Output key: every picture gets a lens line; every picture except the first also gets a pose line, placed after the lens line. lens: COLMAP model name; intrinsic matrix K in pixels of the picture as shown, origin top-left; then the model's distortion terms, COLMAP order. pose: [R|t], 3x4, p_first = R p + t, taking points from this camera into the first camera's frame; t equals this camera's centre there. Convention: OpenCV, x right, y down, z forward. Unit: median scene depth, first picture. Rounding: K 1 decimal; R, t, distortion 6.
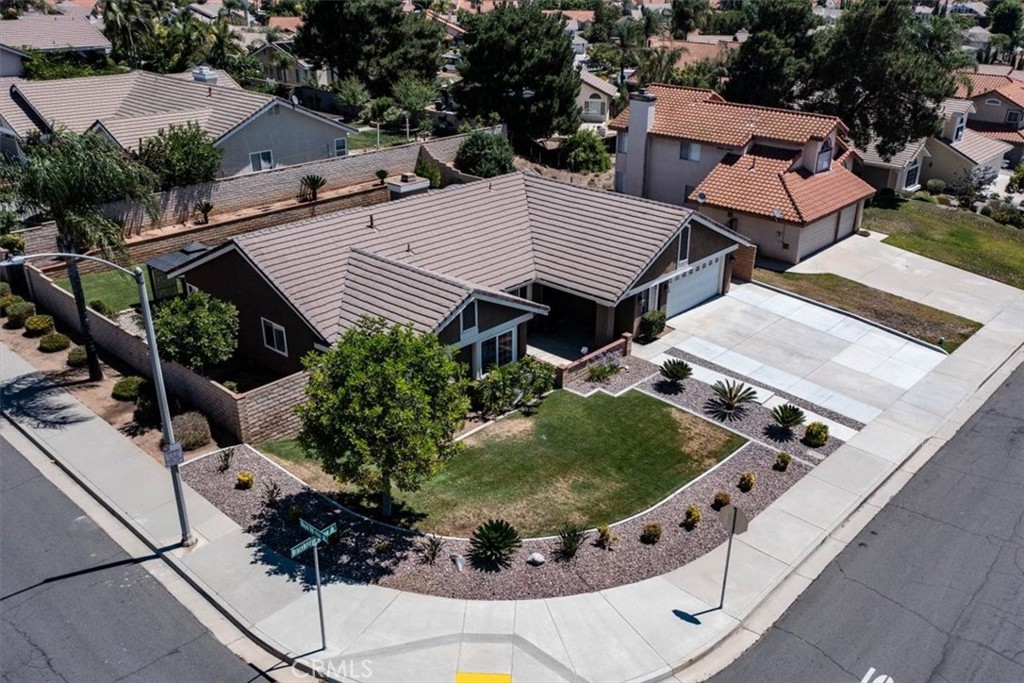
lens RADIAL K [[862.1, 0, 512.0], [0, 862.1, 341.5], [0, 0, 1]] dist [-0.003027, -0.004232]
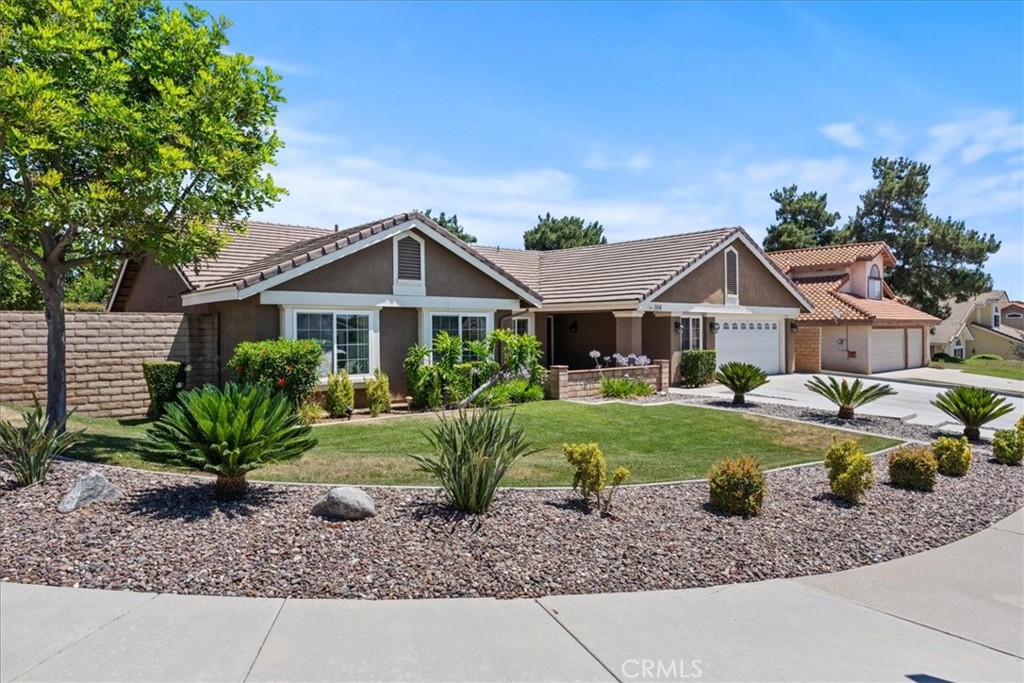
lens RADIAL K [[630.8, 0, 505.7], [0, 630.8, 329.1], [0, 0, 1]] dist [-0.000160, 0.000217]
pose [[0.992299, -0.004949, -0.123765, 0.070661], [-0.046517, 0.911172, -0.409392, 0.182802], [0.114797, 0.411996, 0.903925, 0.504308]]
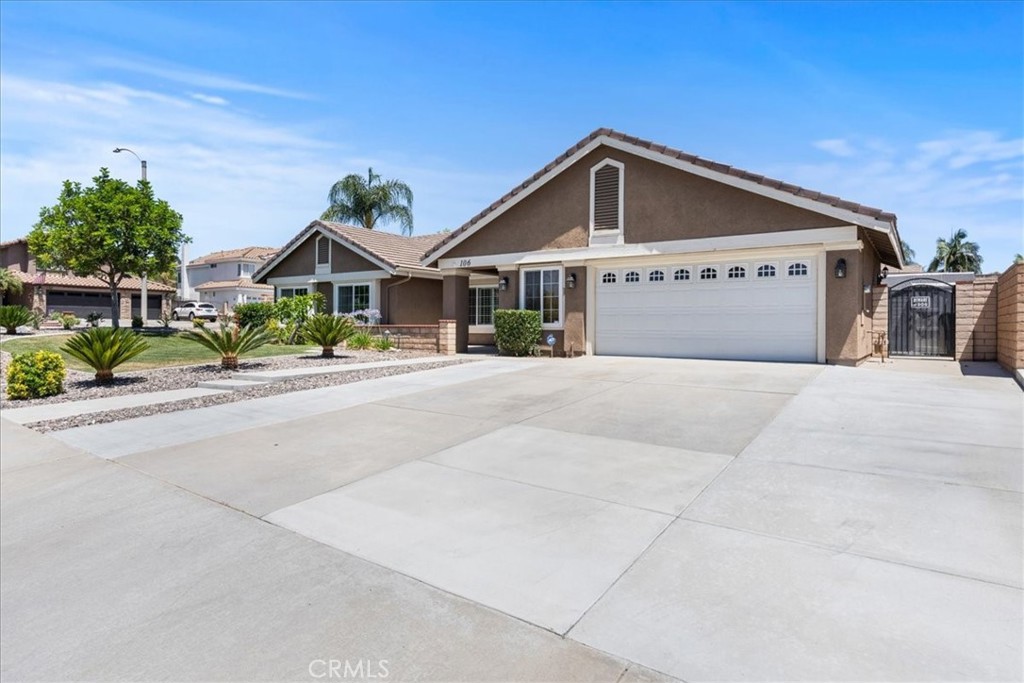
lens RADIAL K [[533.2, 0, 512.5], [0, 533.2, 329.7], [0, 0, 1]] dist [-0.000478, 0.000127]
pose [[0.188765, 0.011429, -0.981956, 0.532438], [-0.404611, 0.912019, -0.067164, 0.006218], [0.894795, 0.409989, 0.176781, 0.962635]]
